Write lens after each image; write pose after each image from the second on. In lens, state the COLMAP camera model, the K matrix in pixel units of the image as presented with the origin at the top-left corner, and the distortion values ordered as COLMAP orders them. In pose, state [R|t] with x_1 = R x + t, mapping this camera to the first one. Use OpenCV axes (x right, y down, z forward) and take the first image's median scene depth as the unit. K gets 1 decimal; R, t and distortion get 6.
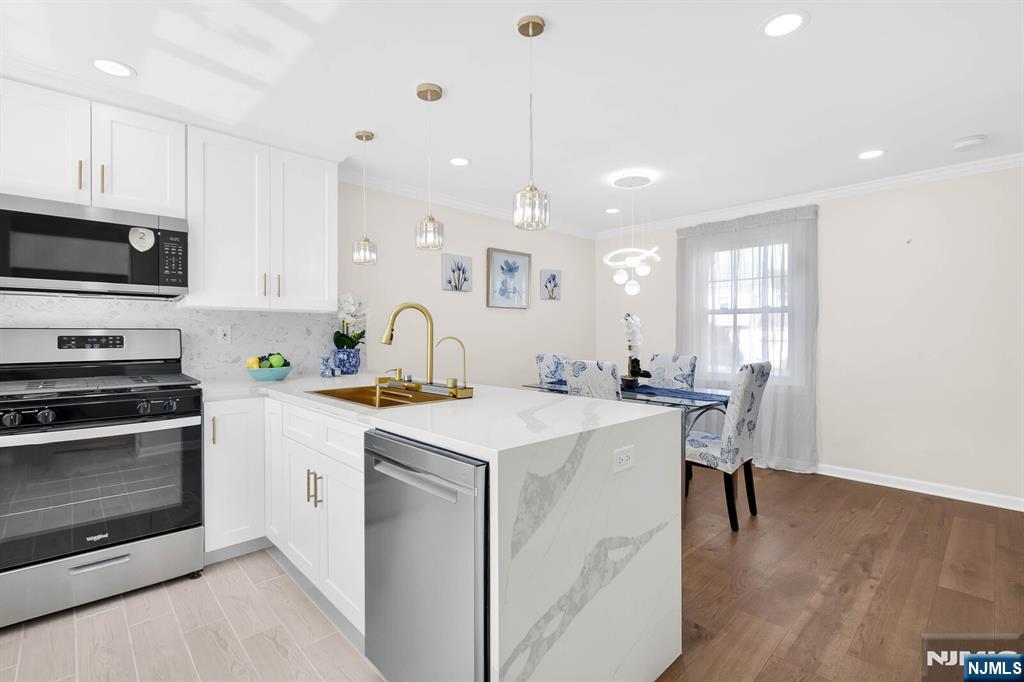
lens RADIAL K [[466.1, 0, 514.7], [0, 466.1, 334.0], [0, 0, 1]] dist [-0.000534, 0.000609]
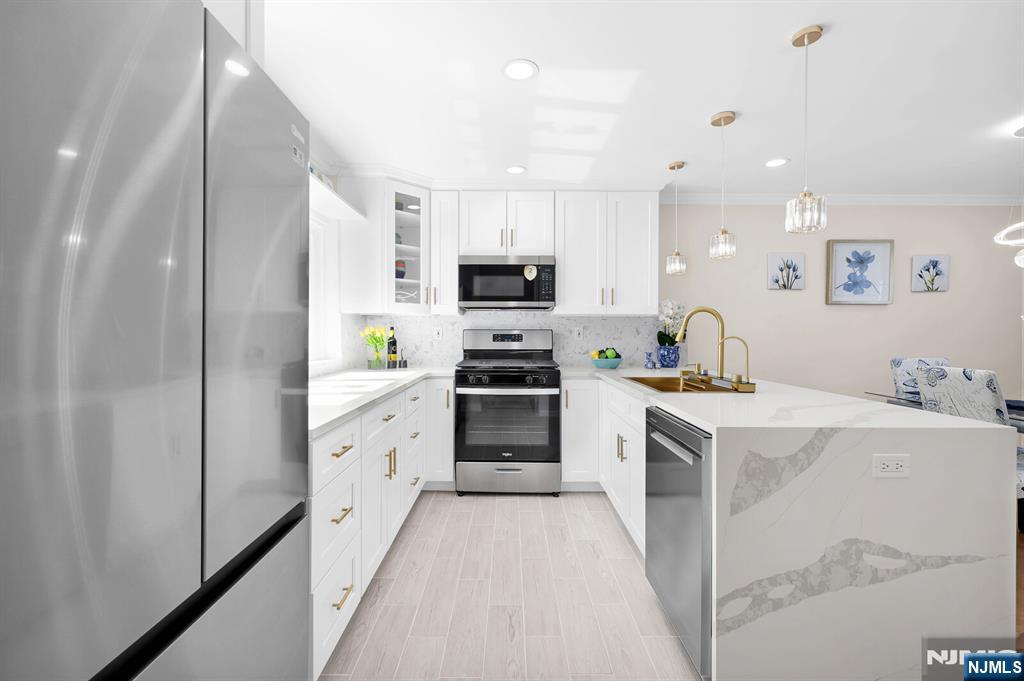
lens RADIAL K [[466.1, 0, 514.7], [0, 466.1, 333.5], [0, 0, 1]] dist [-0.000534, 0.000609]
pose [[0.720738, 0.004417, -0.693193, 0.237114], [-0.003386, 0.999990, 0.002851, -0.002706], [0.693199, 0.000293, 0.720746, -0.157582]]
